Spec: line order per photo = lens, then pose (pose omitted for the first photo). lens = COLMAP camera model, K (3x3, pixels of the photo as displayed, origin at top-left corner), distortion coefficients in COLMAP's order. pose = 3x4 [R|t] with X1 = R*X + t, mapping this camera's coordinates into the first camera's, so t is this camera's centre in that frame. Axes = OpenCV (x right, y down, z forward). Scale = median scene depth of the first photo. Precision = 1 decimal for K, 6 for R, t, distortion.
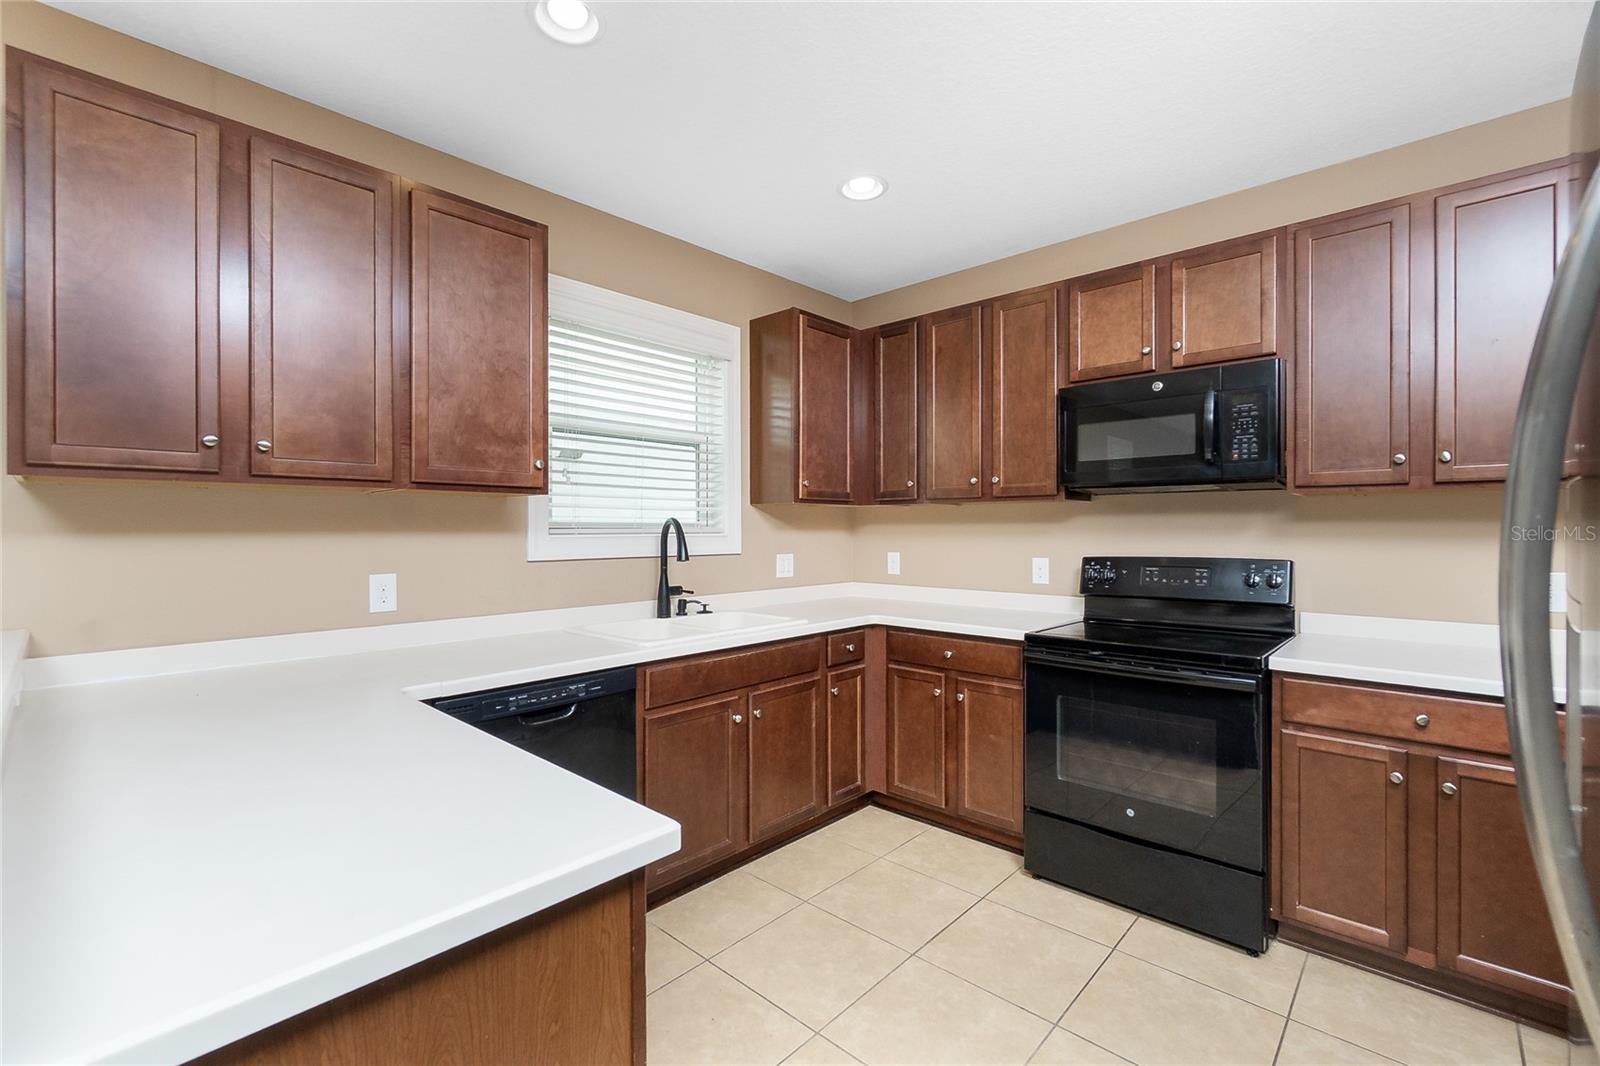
lens RADIAL K [[703.5, 0, 804.4], [0, 703.5, 530.6], [0, 0, 1]] dist [-0.001004, 0.001775]
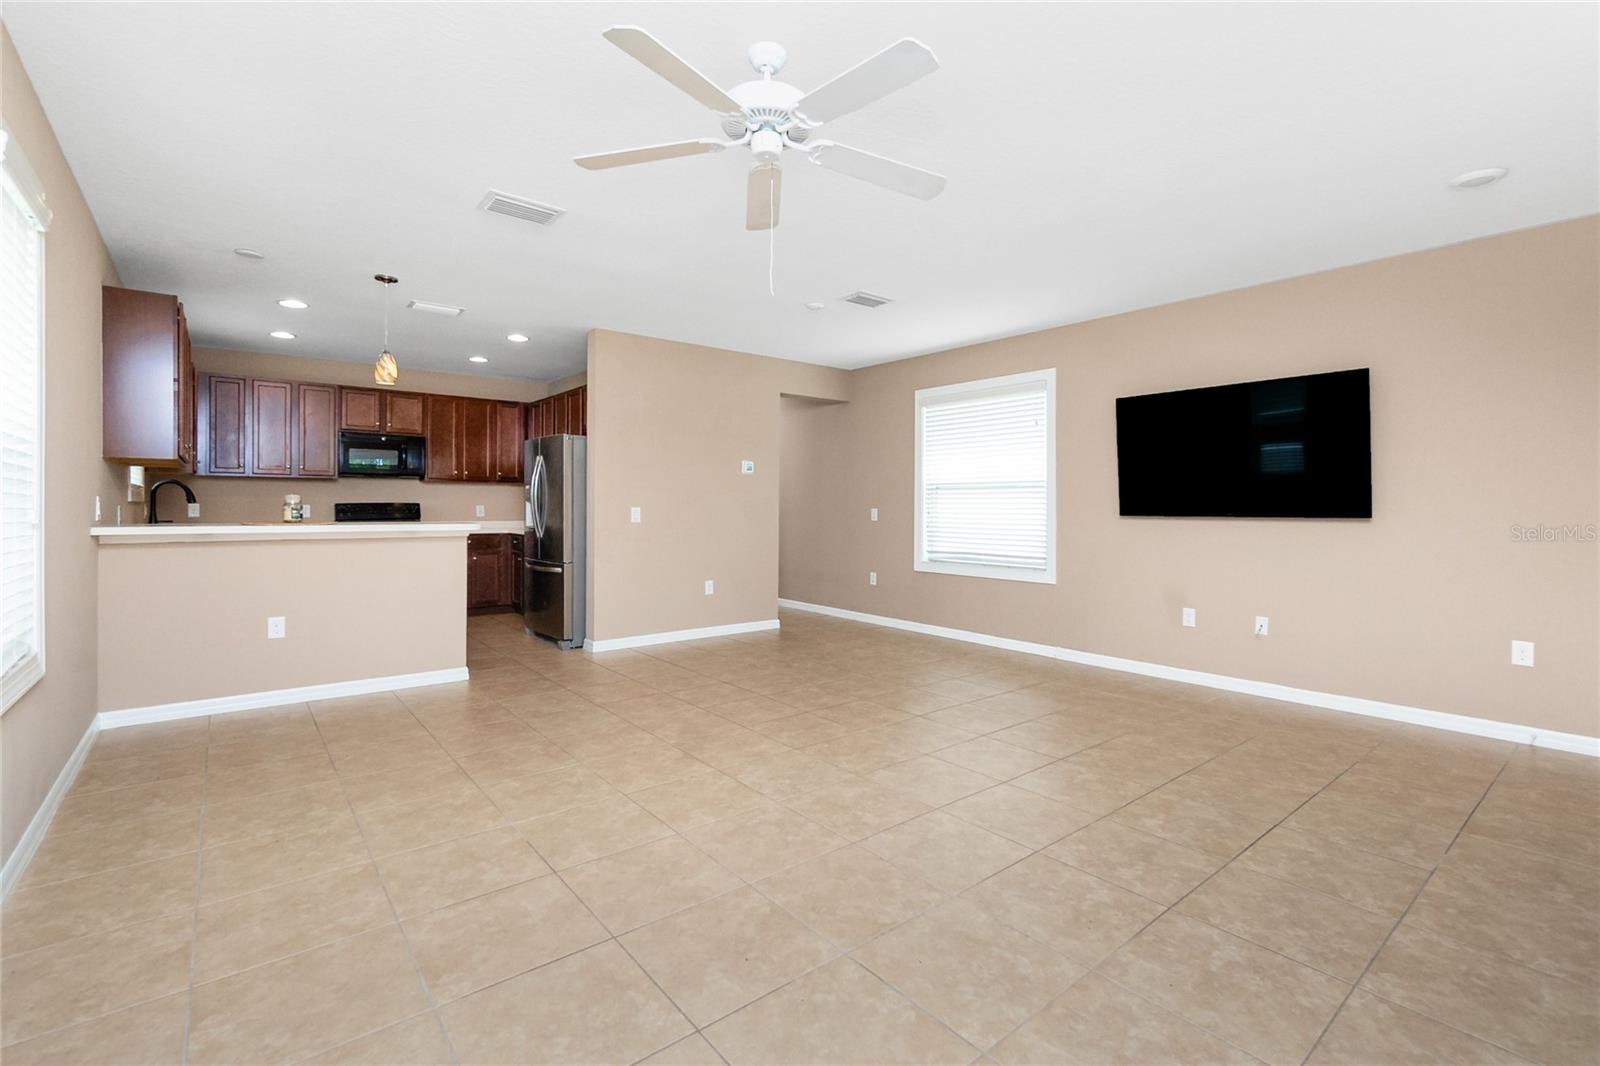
lens RADIAL K [[703.5, 0, 801.9], [0, 703.5, 508.9], [0, 0, 1]] dist [-0.001004, 0.001775]
pose [[0.140060, -0.002254, 0.990140, -1.806977], [-0.003323, 0.999991, 0.002747, 0.047081], [-0.990137, -0.003675, 0.140052, -0.903396]]
